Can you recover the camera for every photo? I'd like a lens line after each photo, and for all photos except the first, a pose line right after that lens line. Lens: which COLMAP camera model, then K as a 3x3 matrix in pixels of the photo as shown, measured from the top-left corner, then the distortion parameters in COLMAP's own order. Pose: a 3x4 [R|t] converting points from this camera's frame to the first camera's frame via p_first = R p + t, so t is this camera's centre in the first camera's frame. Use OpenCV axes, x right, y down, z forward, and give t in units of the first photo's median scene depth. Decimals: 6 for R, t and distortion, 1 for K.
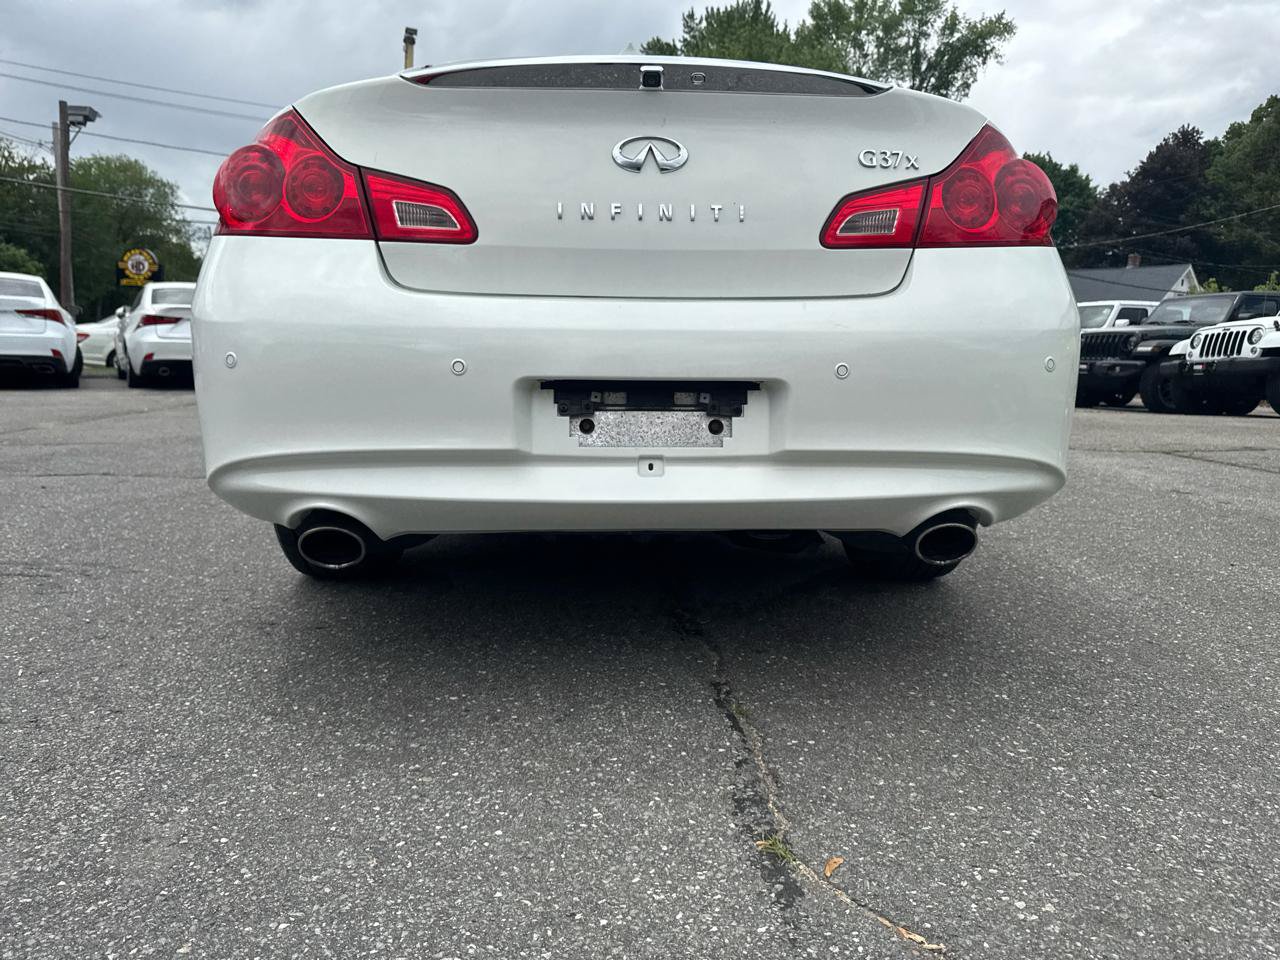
lens RADIAL K [[913.5, 0, 643.8], [0, 913.5, 457.1], [0, 0, 1]] dist [0.009586, 0.002260]
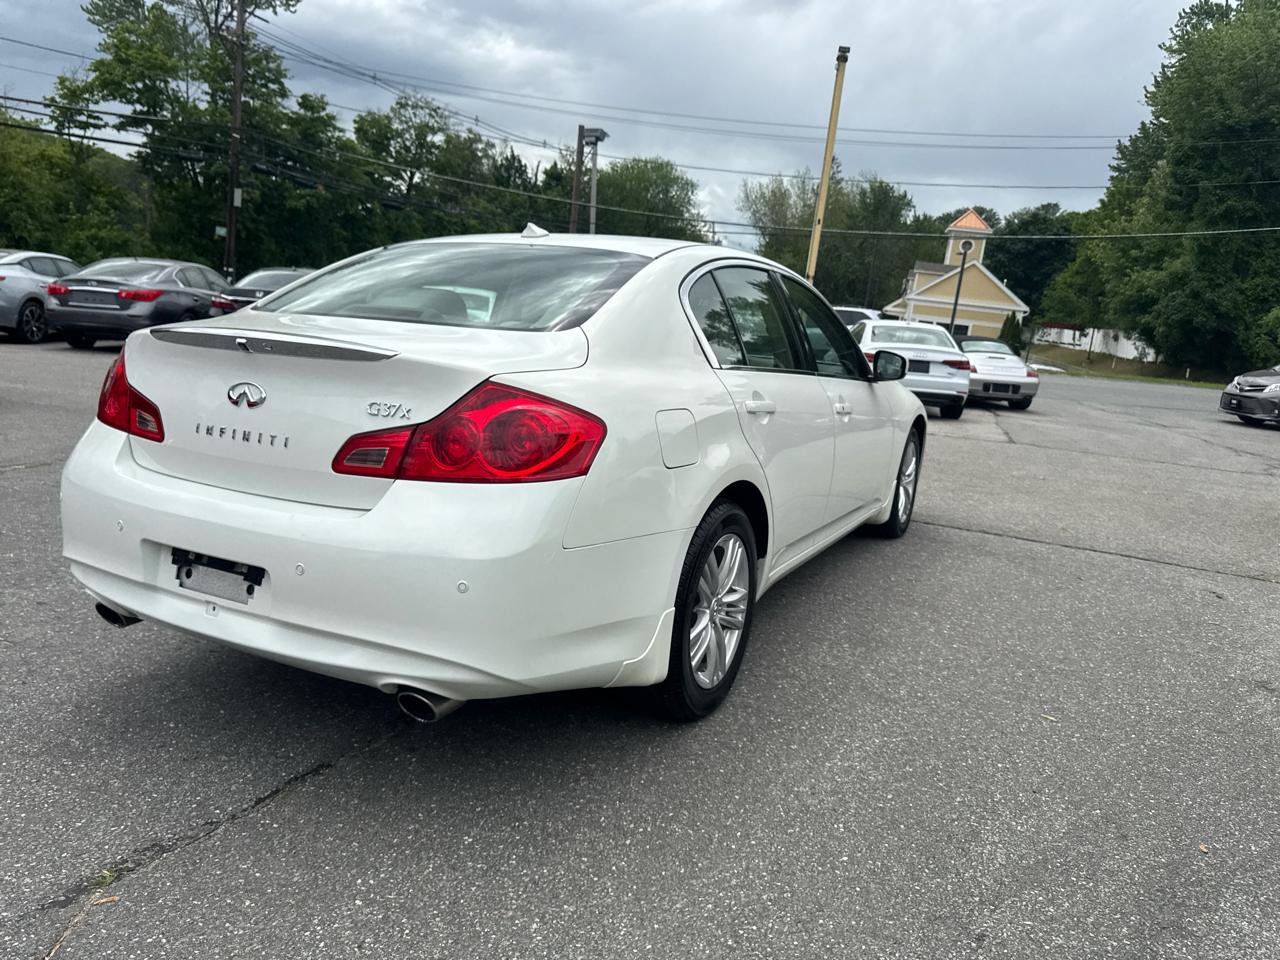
lens RADIAL K [[908.5, 0, 639.5], [0, 908.5, 445.7], [0, 0, 1]] dist [0.004780, -0.010294]
pose [[0.870252, 0.117802, -0.478315, 0.104821], [-0.117520, 0.992598, 0.030644, -0.030839], [0.478384, 0.029544, 0.877654, 0.002462]]
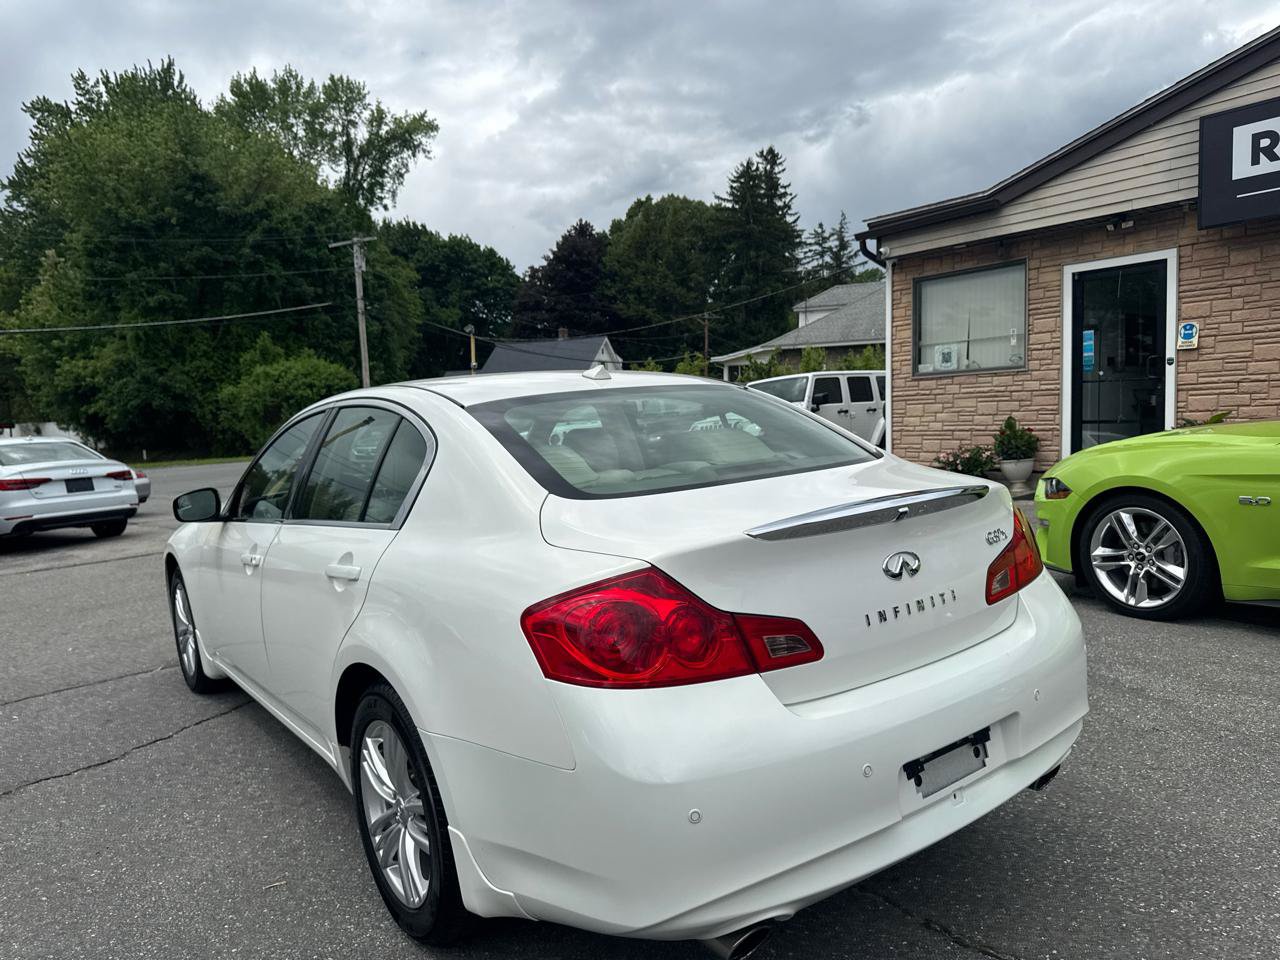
lens RADIAL K [[908.5, 0, 639.5], [0, 908.5, 445.7], [0, 0, 1]] dist [0.004780, -0.010294]
pose [[0.839489, -0.089168, 0.536011, -0.088529], [0.136842, 0.989344, -0.049737, -0.041140], [-0.525864, 0.115102, 0.842745, 0.004313]]
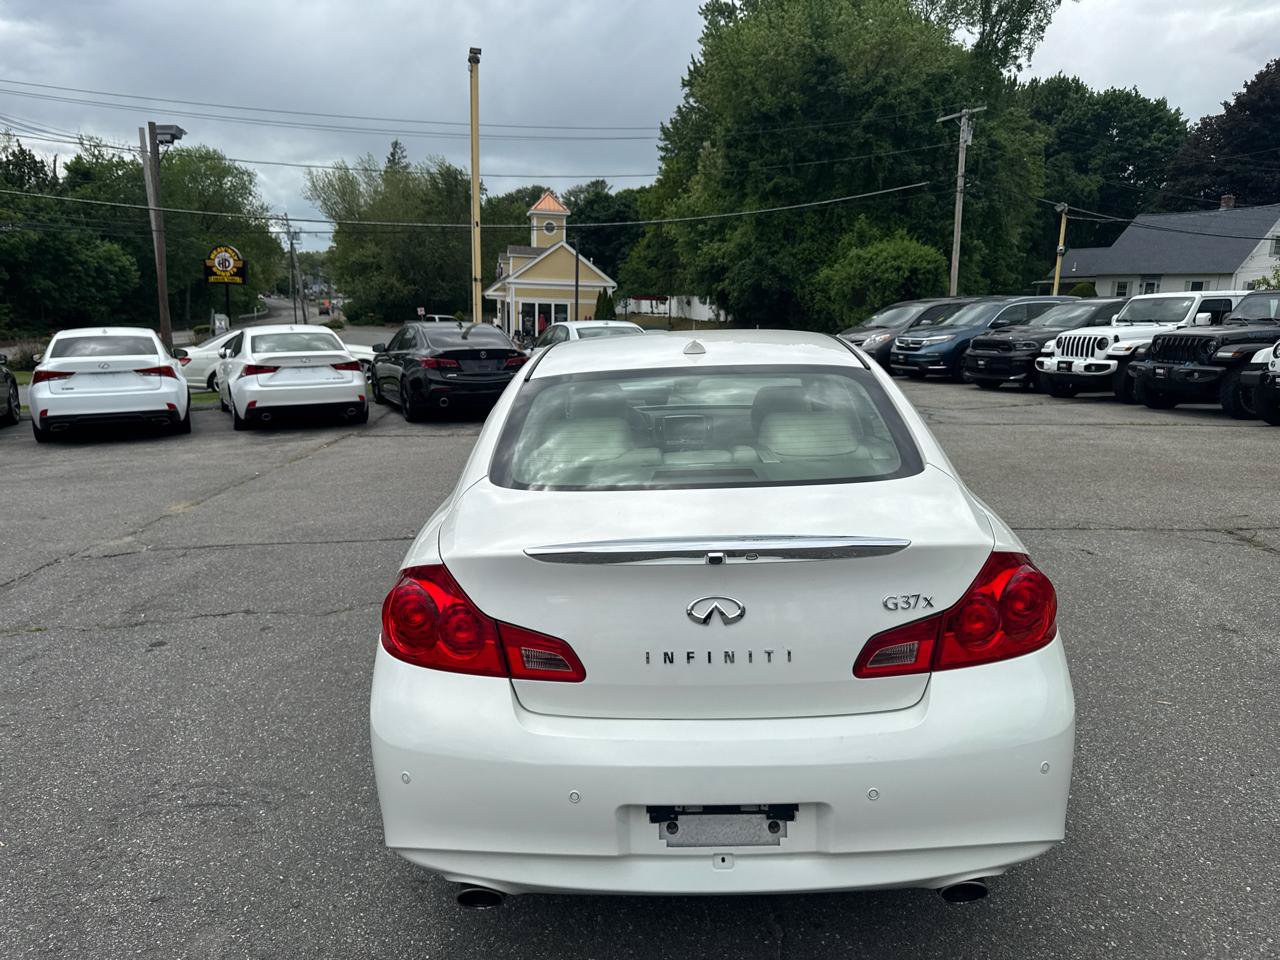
lens RADIAL K [[907.4, 0, 635.8], [0, 907.4, 460.3], [0, 0, 1]] dist [0.014862, -0.001136]
pose [[0.995945, -0.026513, -0.085972, 0.000739], [0.030083, 0.998727, 0.040493, -0.049967], [0.084789, -0.042915, 0.995474, -0.022186]]
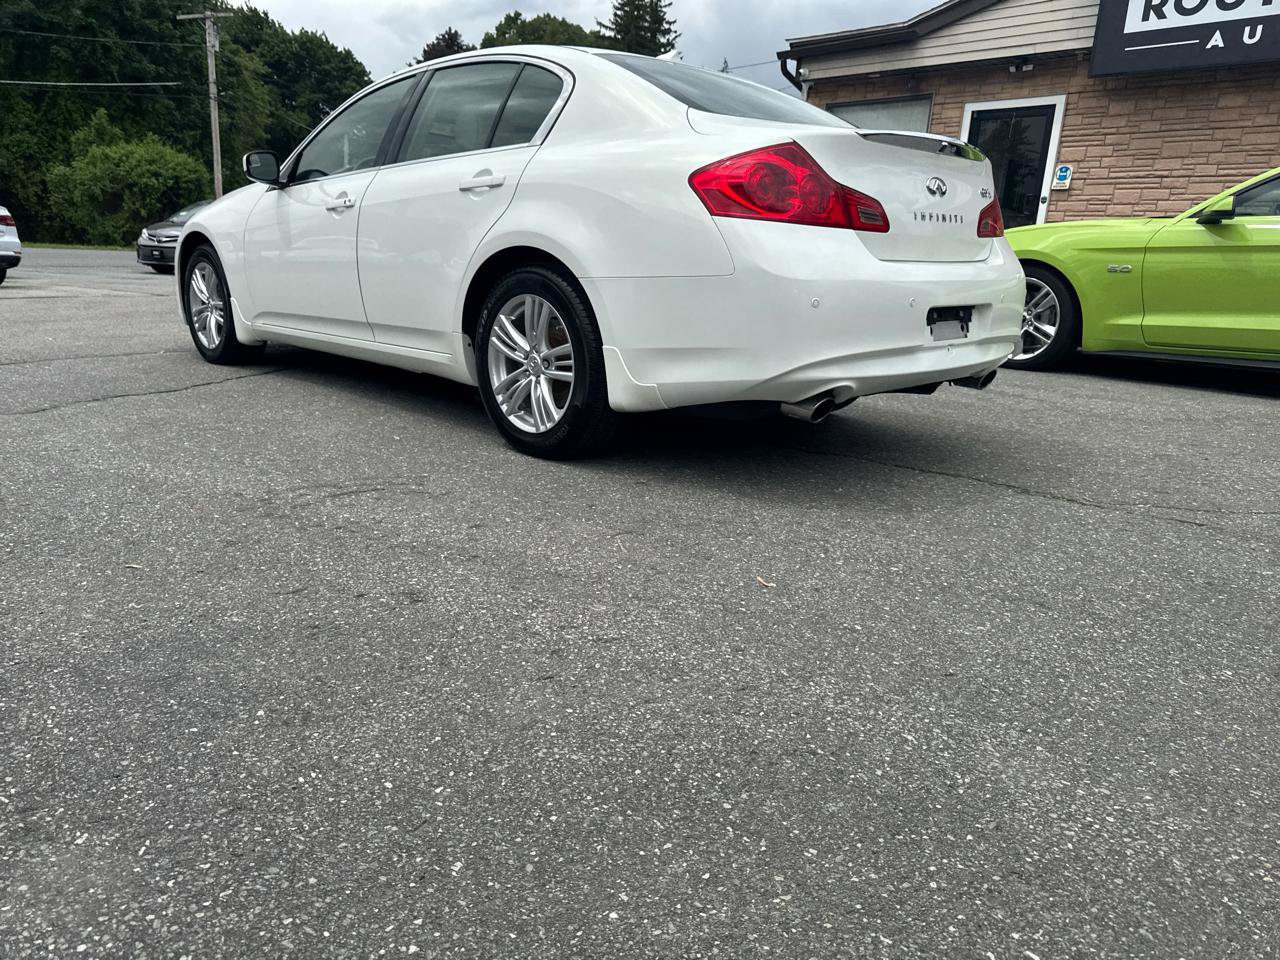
lens RADIAL K [[908.5, 0, 639.5], [0, 908.5, 445.7], [0, 0, 1]] dist [0.004780, -0.010294]
pose [[0.754946, -0.130940, 0.642582, -0.149296], [0.057101, 0.989267, 0.134500, -0.007268], [-0.653296, -0.064848, 0.754320, -0.005120]]
